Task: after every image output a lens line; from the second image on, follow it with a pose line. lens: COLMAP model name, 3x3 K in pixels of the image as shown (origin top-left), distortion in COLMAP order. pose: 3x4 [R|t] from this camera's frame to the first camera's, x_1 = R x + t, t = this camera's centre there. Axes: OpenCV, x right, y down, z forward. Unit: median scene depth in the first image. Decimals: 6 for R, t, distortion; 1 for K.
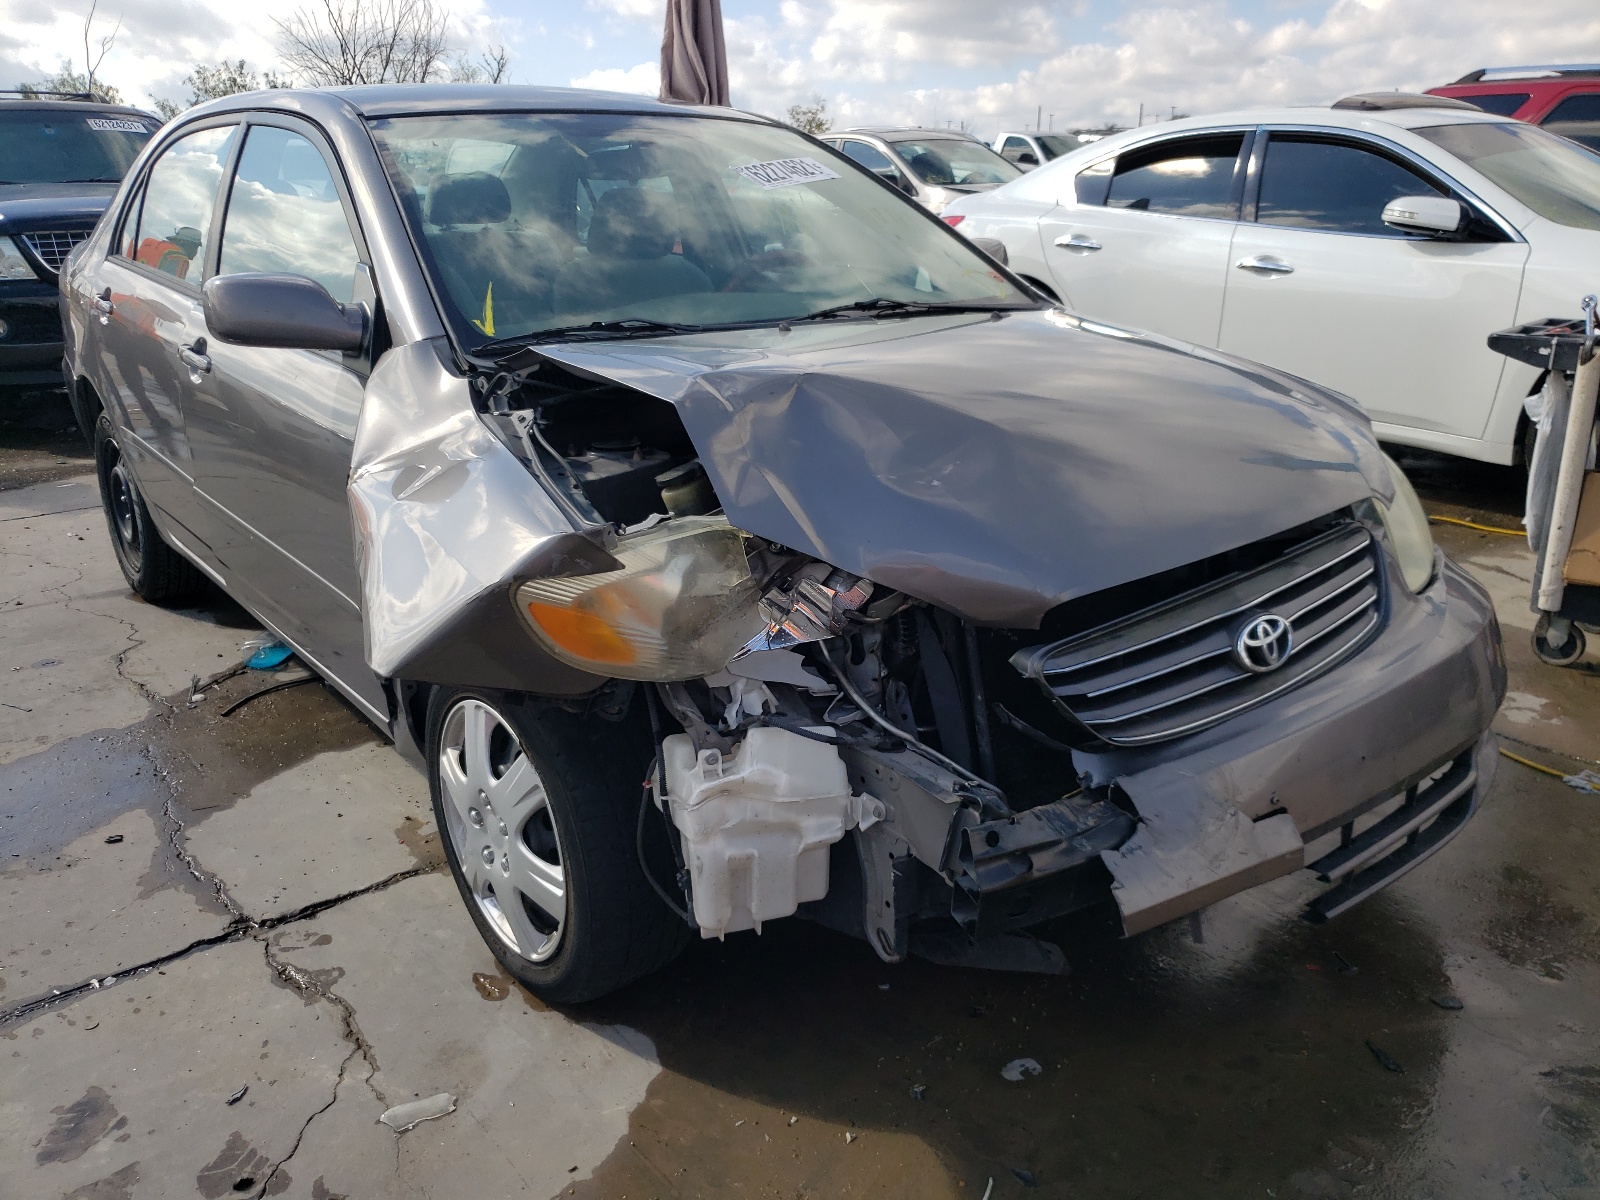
lens RADIAL K [[1216.6, 0, 800.0], [0, 1216.6, 600.0], [0, 0, 1]] dist [-0.007866, 0.001015]
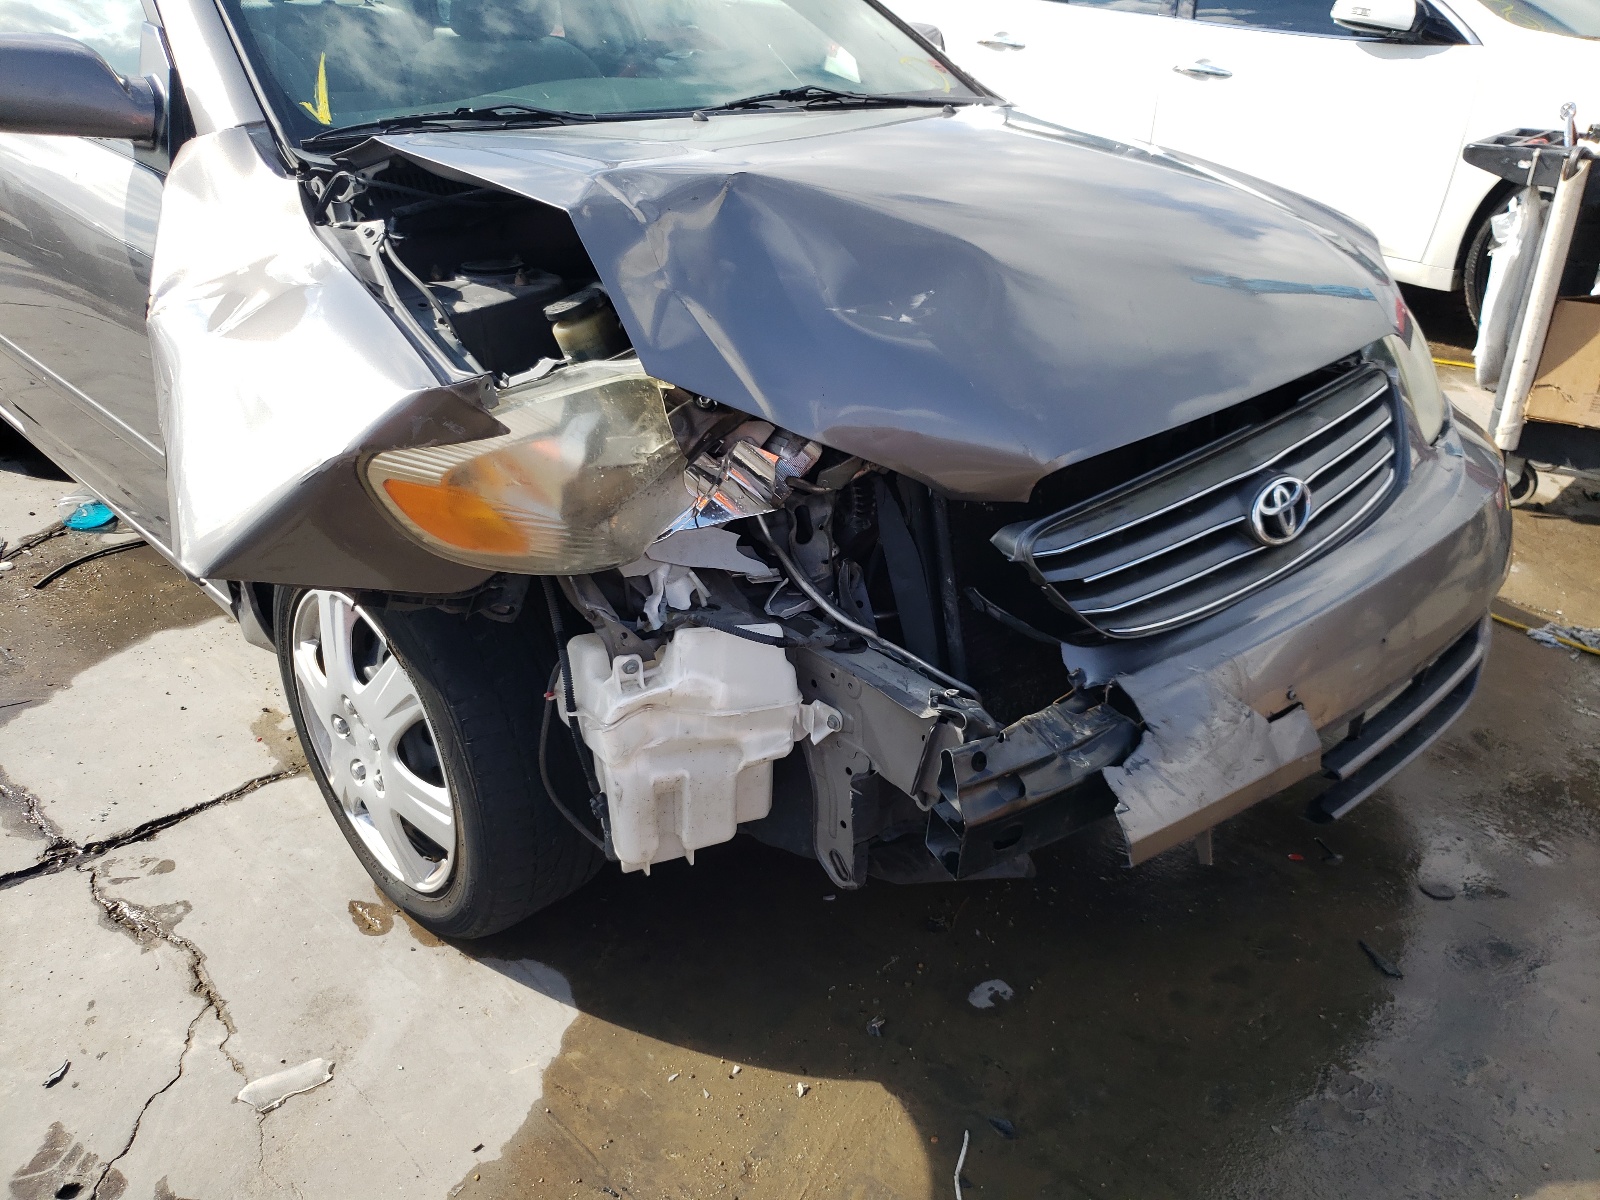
lens RADIAL K [[1215.0, 0, 817.7], [0, 1215.0, 599.1], [0, 0, 1]] dist [0.014782, -0.006906]
pose [[0.994901, -0.021555, 0.098530, -0.025162], [0.007569, 0.990098, 0.140177, -0.024701], [-0.100575, -0.138716, 0.985212, 0.181334]]
